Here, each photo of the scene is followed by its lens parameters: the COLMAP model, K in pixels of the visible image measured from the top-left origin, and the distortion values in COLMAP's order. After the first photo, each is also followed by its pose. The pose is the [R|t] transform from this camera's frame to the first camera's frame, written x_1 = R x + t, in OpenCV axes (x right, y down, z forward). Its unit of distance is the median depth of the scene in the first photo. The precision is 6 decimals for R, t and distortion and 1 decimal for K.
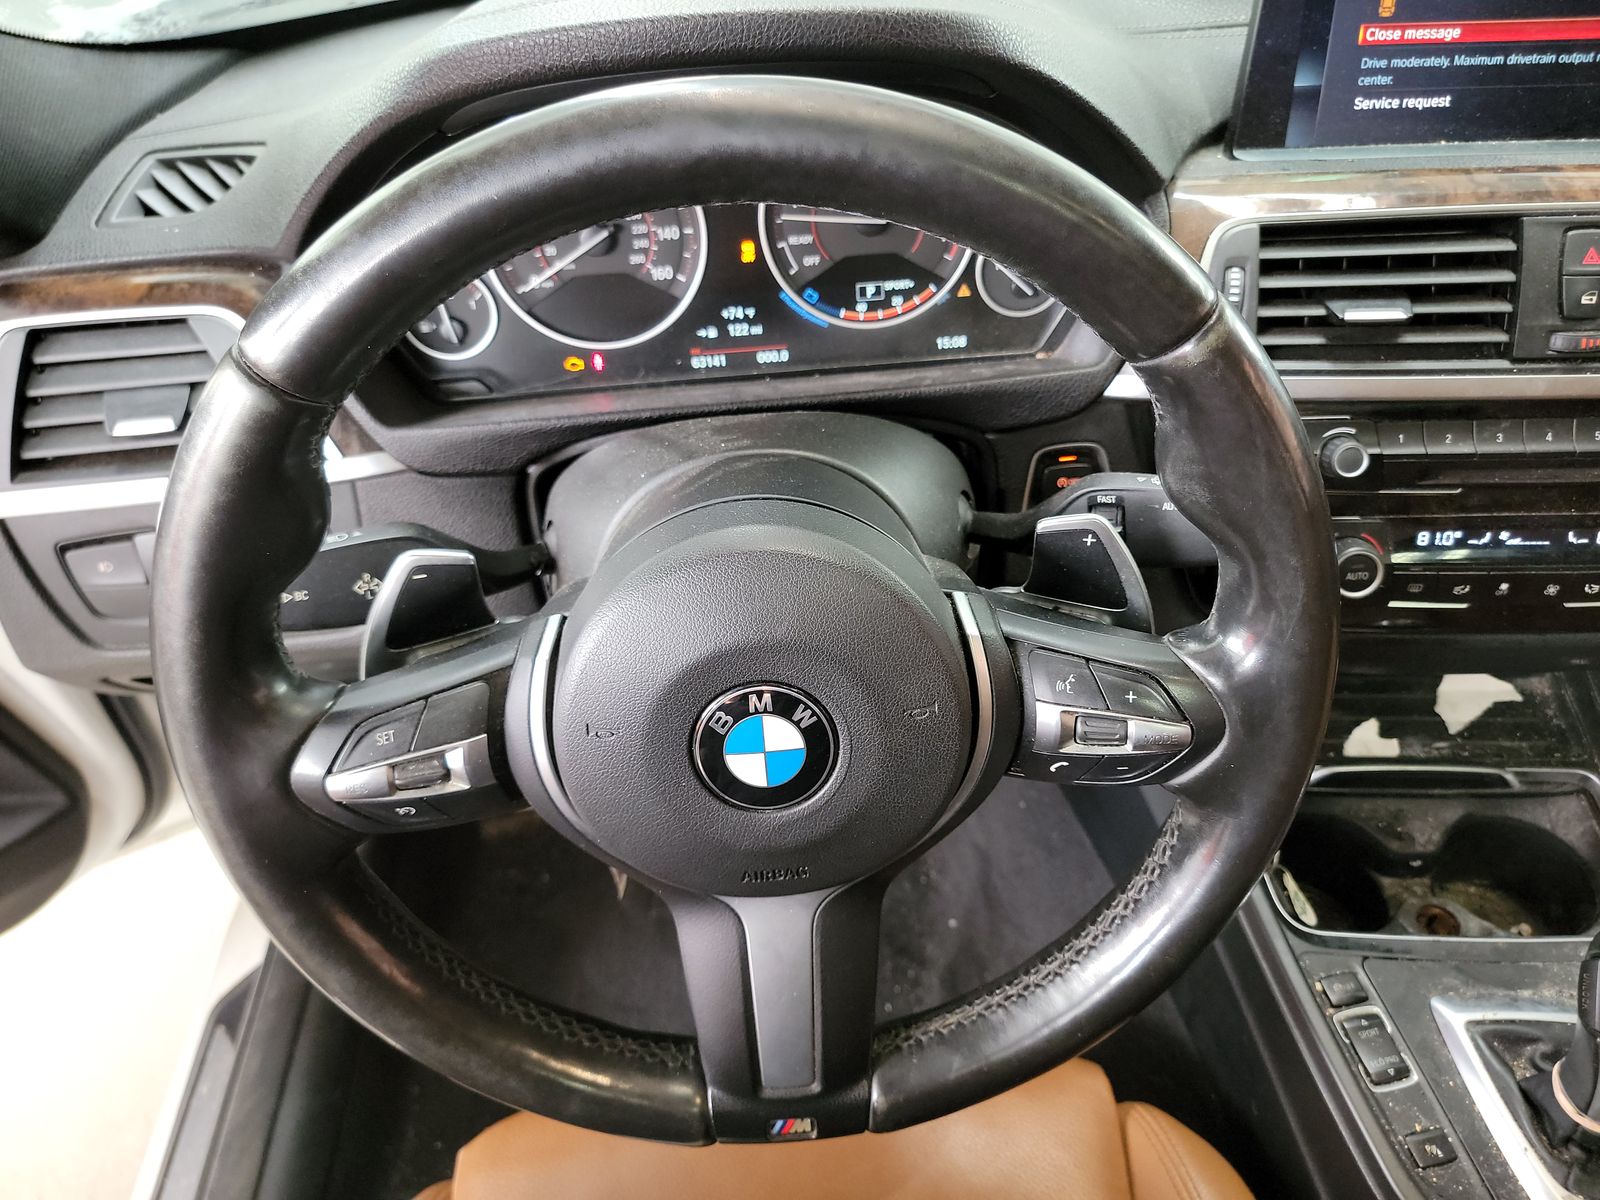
lens RADIAL K [[1128.8, 0, 814.3], [0, 1128.8, 579.9], [0, 0, 1]] dist [0.061608, -0.059796]
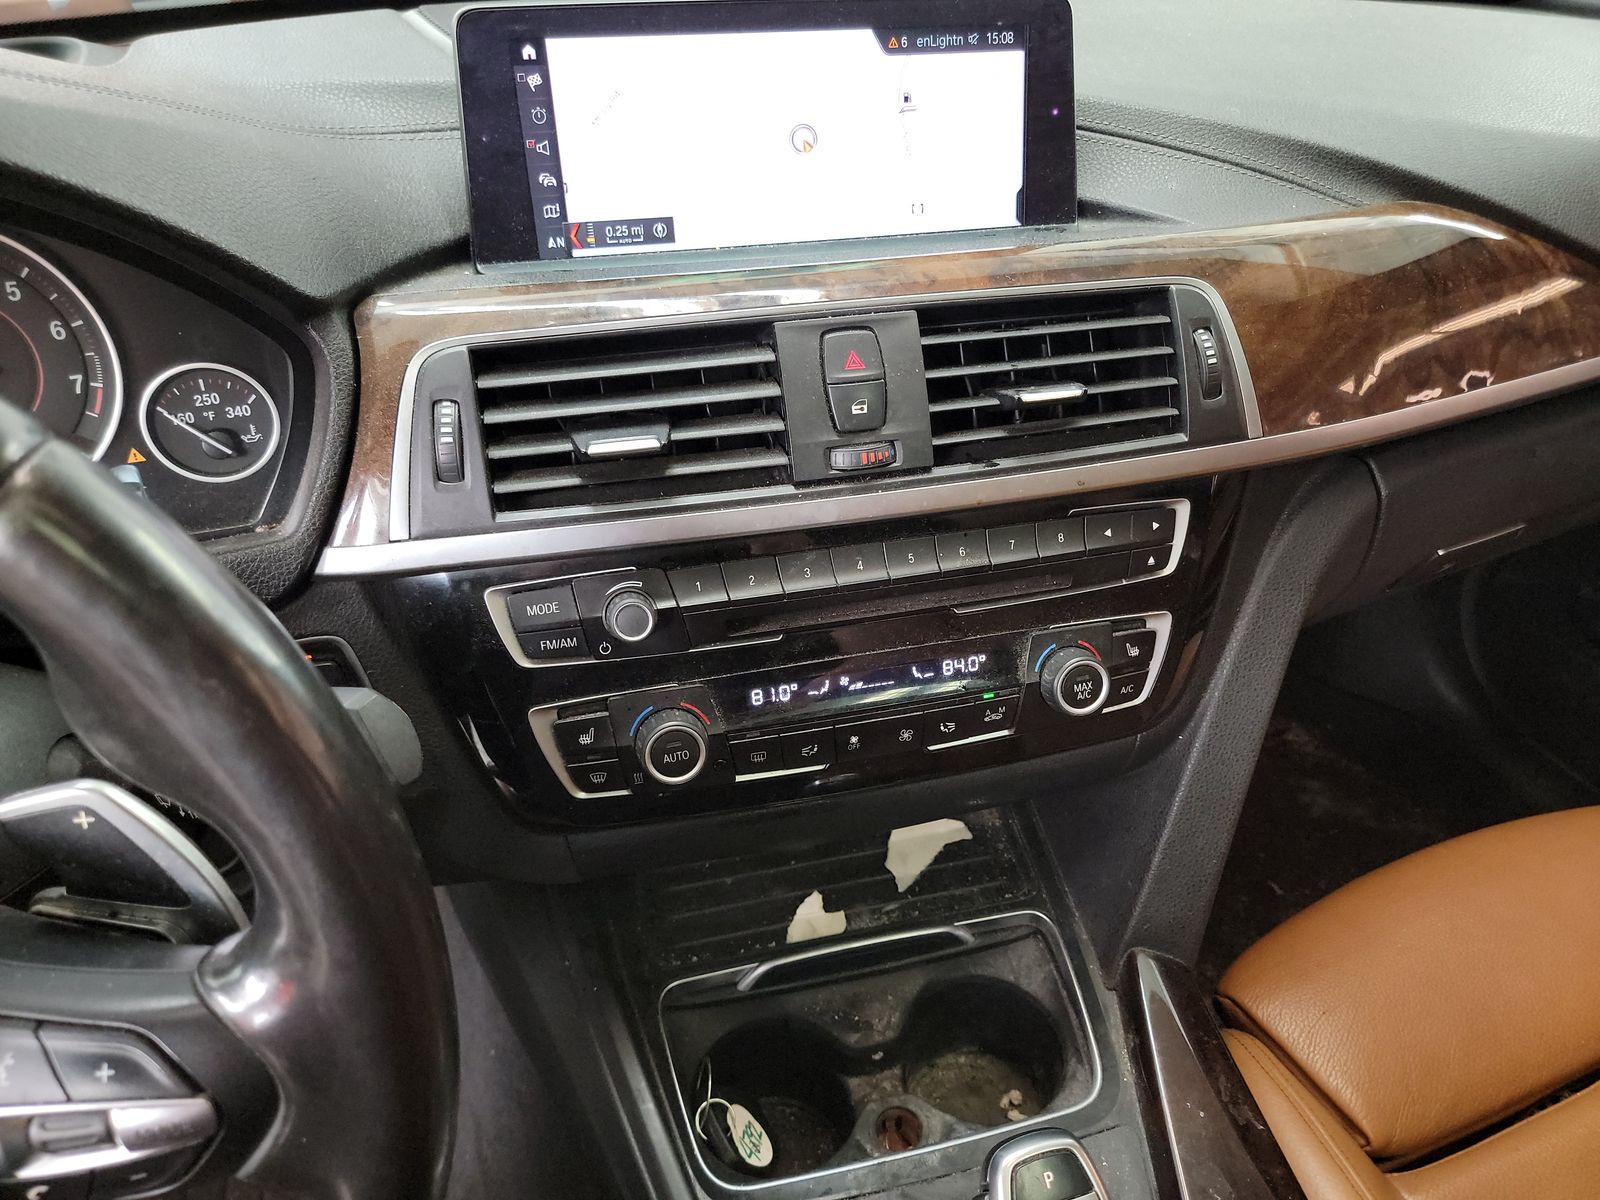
lens RADIAL K [[1128.8, 0, 821.2], [0, 1128.8, 601.2], [0, 0, 1]] dist [0.054788, -0.055456]
pose [[0.956563, -0.123251, 0.264191, 0.347858], [0.150448, 0.984936, -0.085238, -0.026610], [-0.249706, 0.121283, 0.960696, 0.169171]]
